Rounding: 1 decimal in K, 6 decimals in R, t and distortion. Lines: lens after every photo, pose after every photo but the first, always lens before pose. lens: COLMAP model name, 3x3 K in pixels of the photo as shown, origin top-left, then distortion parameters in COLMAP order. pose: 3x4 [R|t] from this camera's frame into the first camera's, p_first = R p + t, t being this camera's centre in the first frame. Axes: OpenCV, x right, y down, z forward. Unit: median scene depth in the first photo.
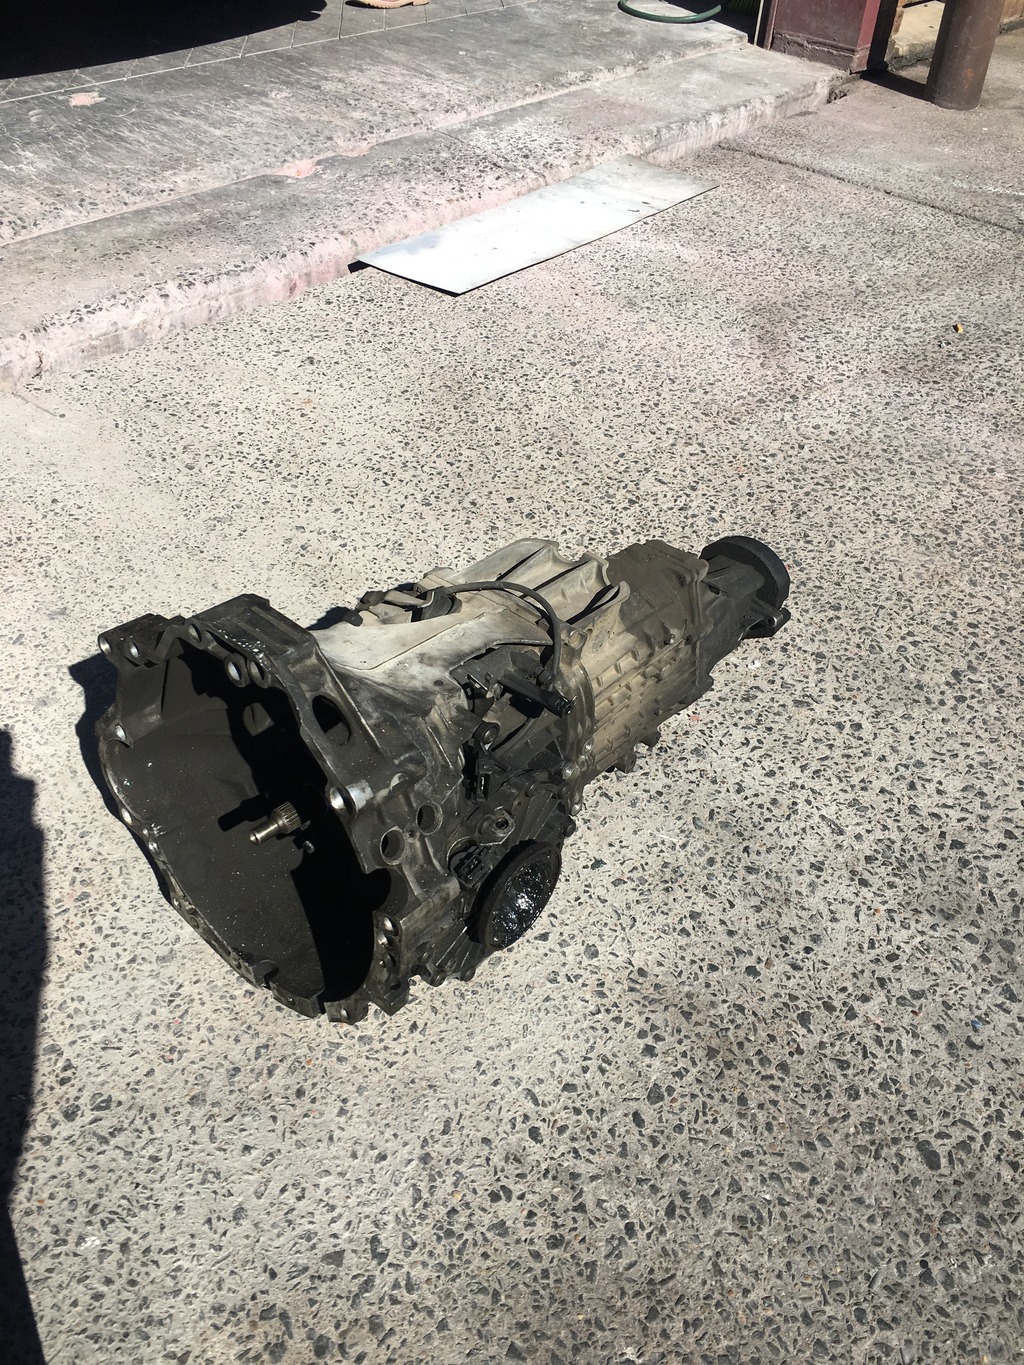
lens RADIAL K [[1152.9, 0, 515.7], [0, 1152.9, 672.5], [0, 0, 1]] dist [0.106350, -0.169625]
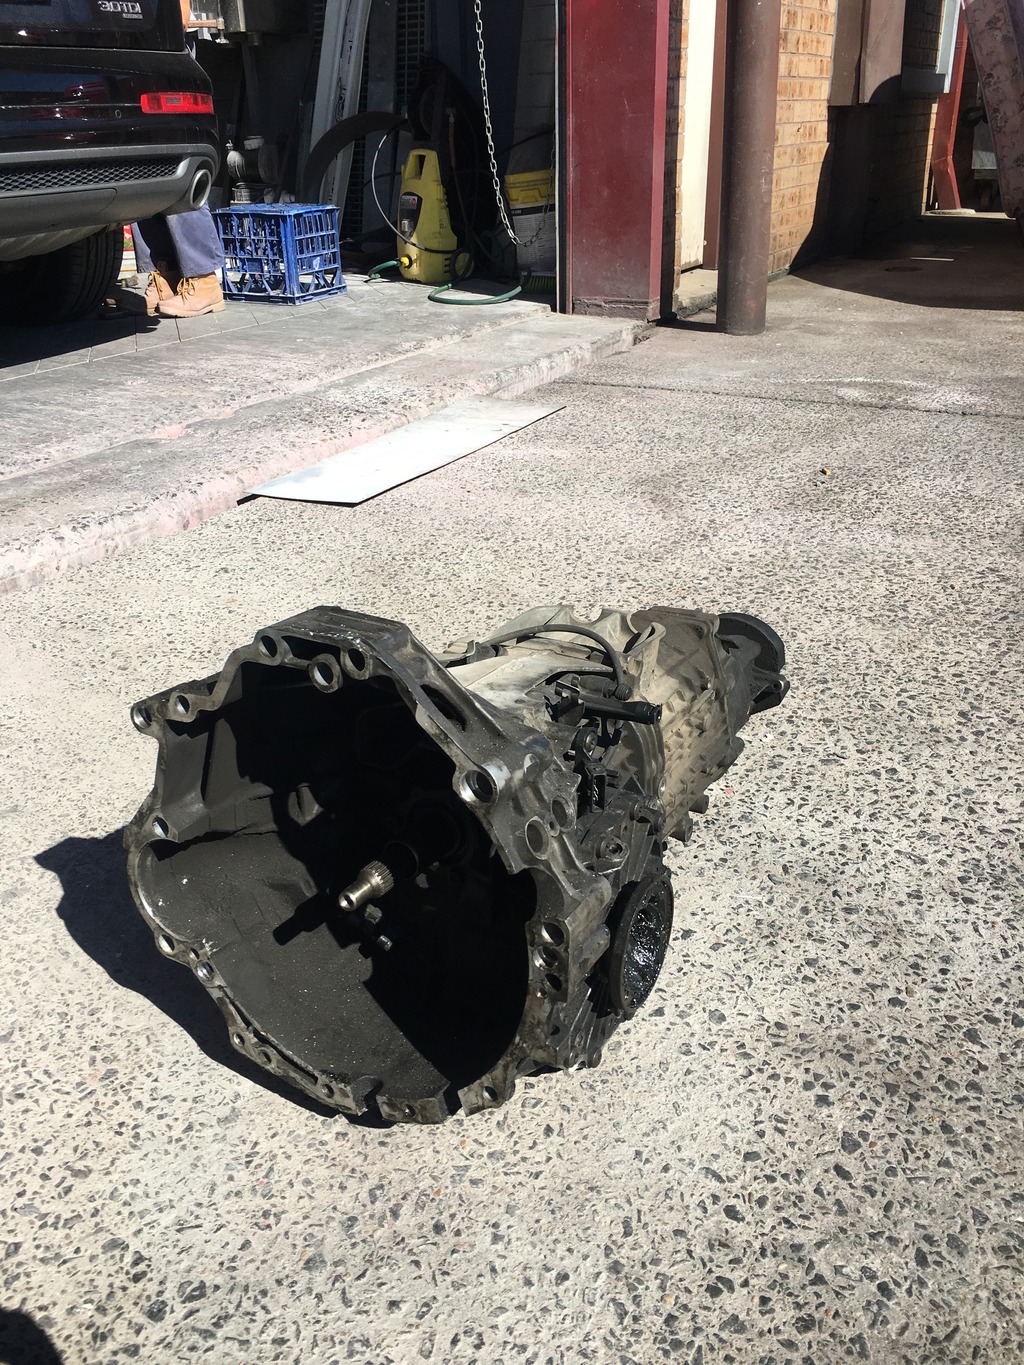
lens RADIAL K [[1149.2, 0, 512.0], [0, 1149.2, 682.5], [0, 0, 1]] dist [0.092337, -0.140097]
pose [[0.978030, -0.152078, 0.142581, -0.161869], [0.182581, 0.954983, -0.233818, 0.166260], [-0.100604, 0.254714, 0.961769, 0.105937]]
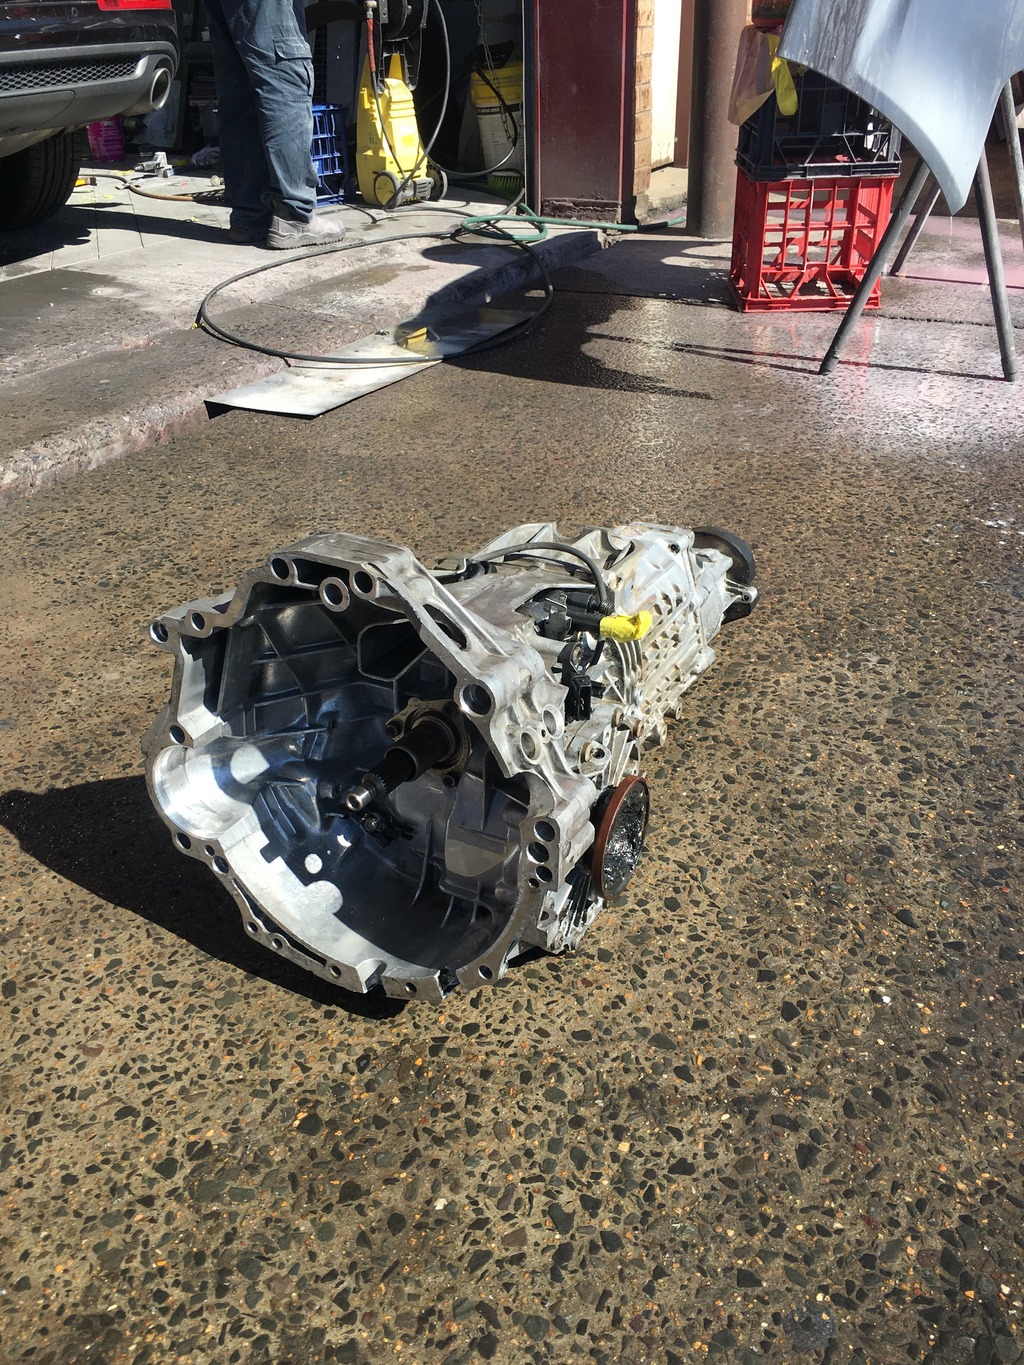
lens RADIAL K [[1149.5, 0, 509.4], [0, 1149.5, 675.9], [0, 0, 1]] dist [0.097027, -0.165945]
pose [[0.973389, -0.173557, 0.149636, -0.164396], [0.196854, 0.967569, -0.158300, 0.173073], [-0.117309, 0.183544, 0.975987, 0.051265]]
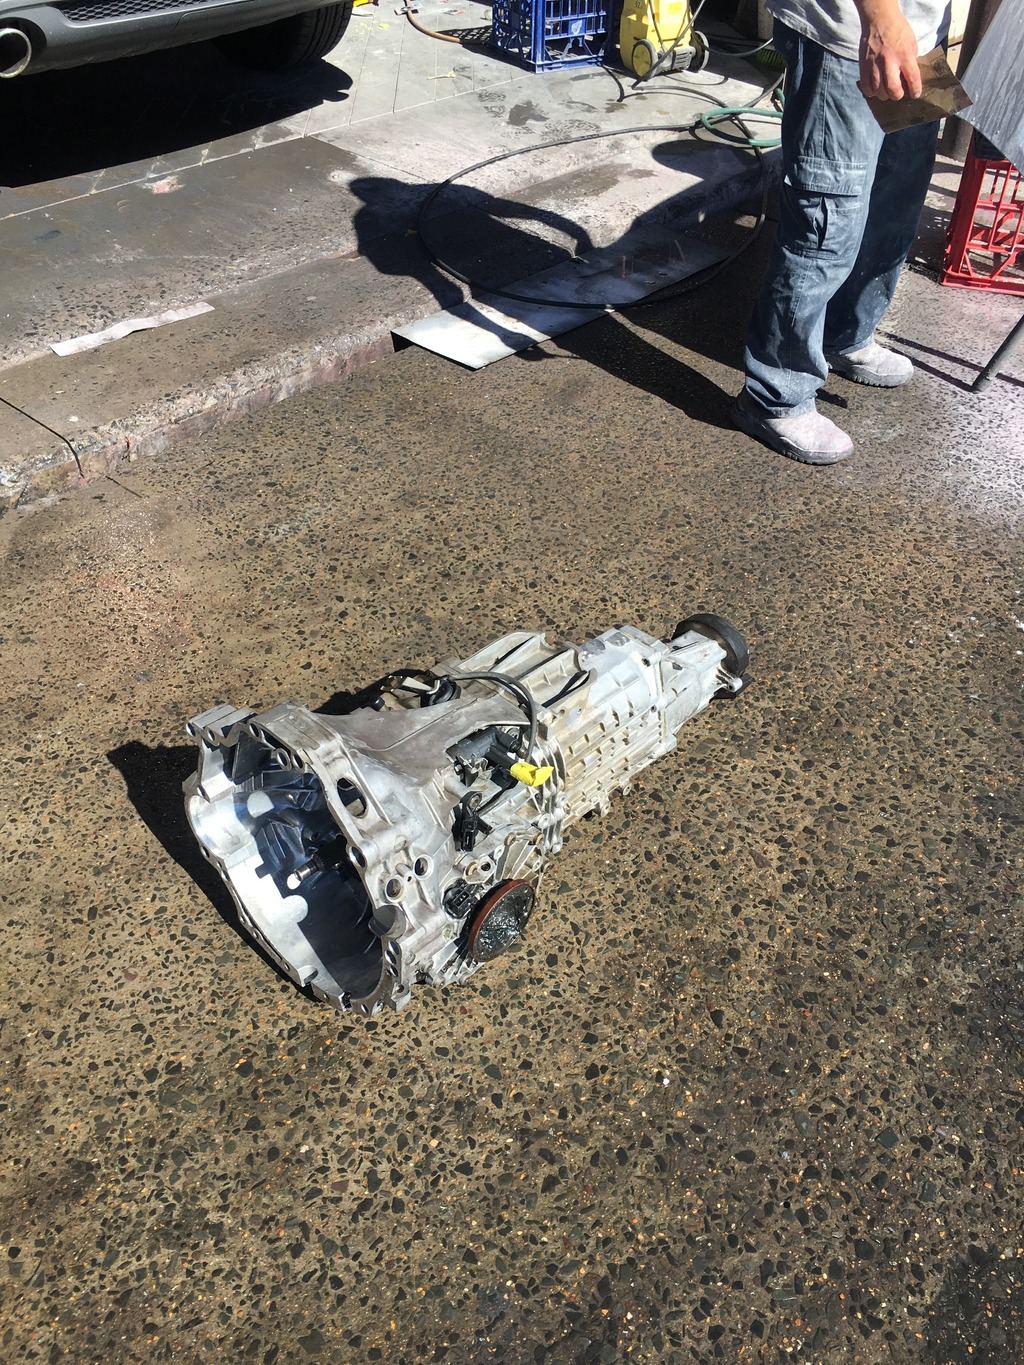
lens RADIAL K [[1149.5, 0, 509.4], [0, 1149.5, 675.9], [0, 0, 1]] dist [0.097027, -0.165945]
pose [[0.997522, -0.000496, -0.070347, 0.101530], [0.001102, 0.999963, 0.008583, -0.075924], [0.070340, -0.008639, 0.997486, -0.244670]]
